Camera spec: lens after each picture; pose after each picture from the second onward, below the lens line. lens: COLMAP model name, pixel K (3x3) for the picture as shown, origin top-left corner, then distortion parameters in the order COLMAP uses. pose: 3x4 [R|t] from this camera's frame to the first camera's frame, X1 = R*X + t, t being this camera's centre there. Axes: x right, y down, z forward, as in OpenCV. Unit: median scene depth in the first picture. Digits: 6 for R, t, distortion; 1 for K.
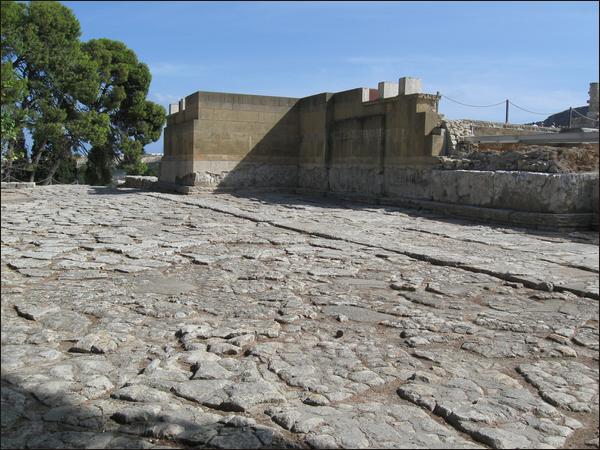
lens RADIAL K [[615.5, 0, 299.6], [0, 615.5, 230.0], [0, 0, 1]] dist [-0.103631, 0.000000]
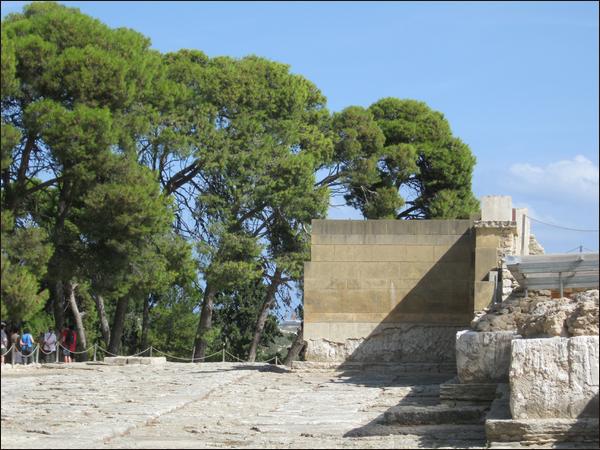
lens RADIAL K [[1679.3, 0, 300.3], [0, 1679.3, 224.4], [0, 0, 1]] dist [0.053851, 0.000000]
pose [[0.839211, -0.049269, -0.541570, 0.796584], [-0.042770, 0.986823, -0.156051, 0.065273], [0.542122, 0.154122, 0.826045, -0.519386]]
